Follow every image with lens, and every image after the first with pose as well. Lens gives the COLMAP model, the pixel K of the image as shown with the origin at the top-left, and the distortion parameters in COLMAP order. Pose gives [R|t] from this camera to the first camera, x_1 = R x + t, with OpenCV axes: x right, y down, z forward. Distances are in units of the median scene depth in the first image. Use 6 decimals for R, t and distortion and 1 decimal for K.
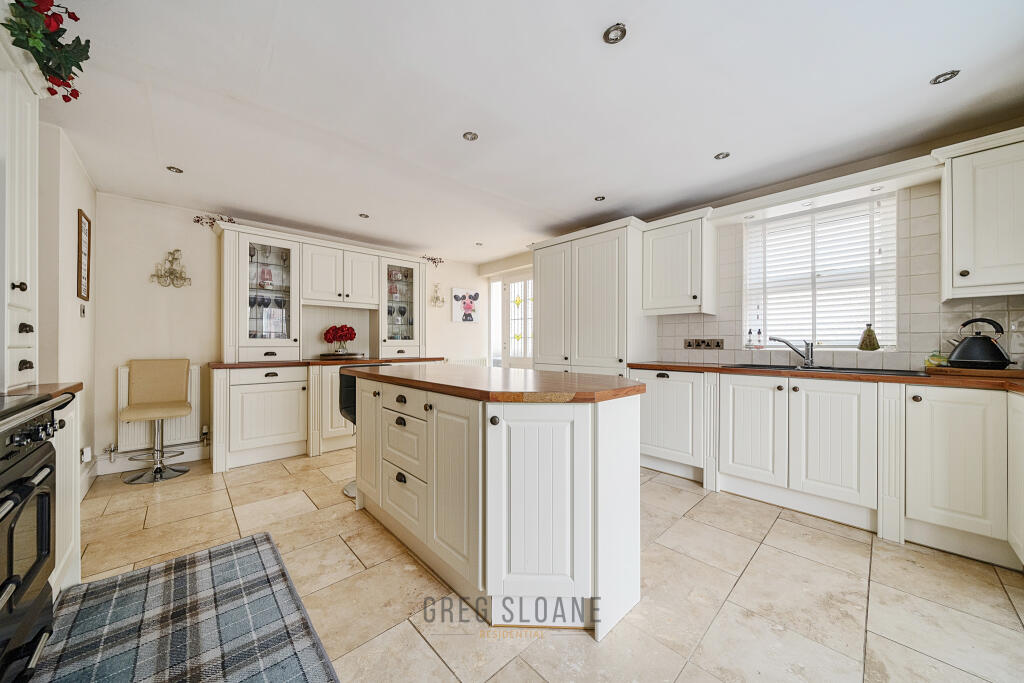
lens RADIAL K [[351.4, 0, 513.6], [0, 351.4, 341.8], [0, 0, 1]] dist [-0.000886, -0.000028]
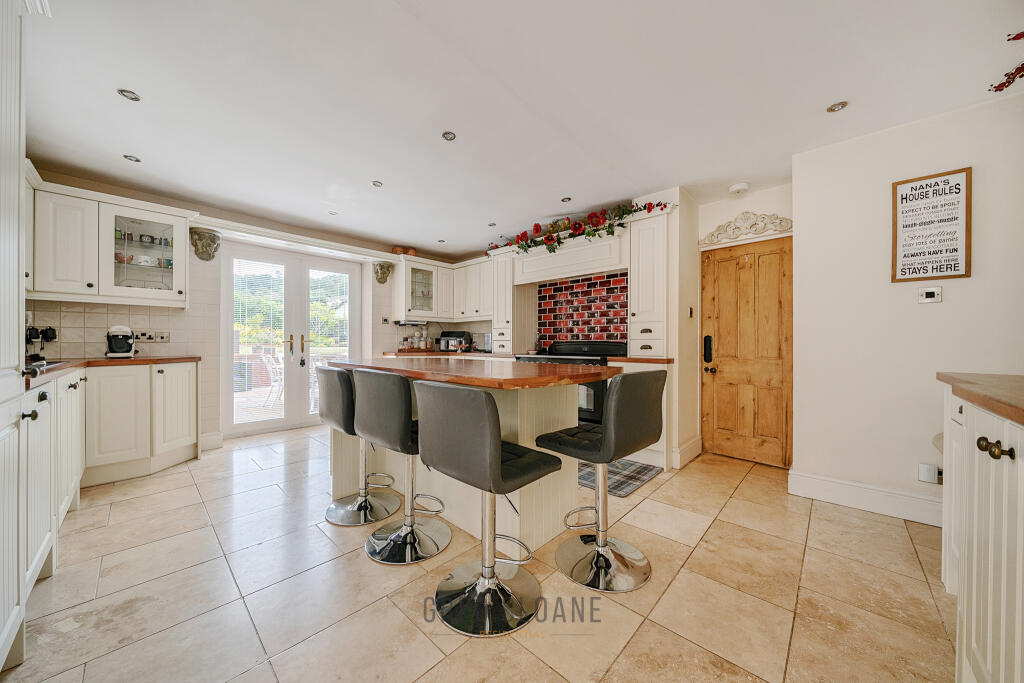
lens RADIAL K [[351.4, 0, 509.9], [0, 351.4, 341.0], [0, 0, 1]] dist [-0.000886, -0.000028]
pose [[-0.996920, -0.001167, -0.078417, -0.194612], [-0.001319, 0.999997, 0.001893, 0.013165], [0.078414, 0.001990, -0.996919, 1.789684]]
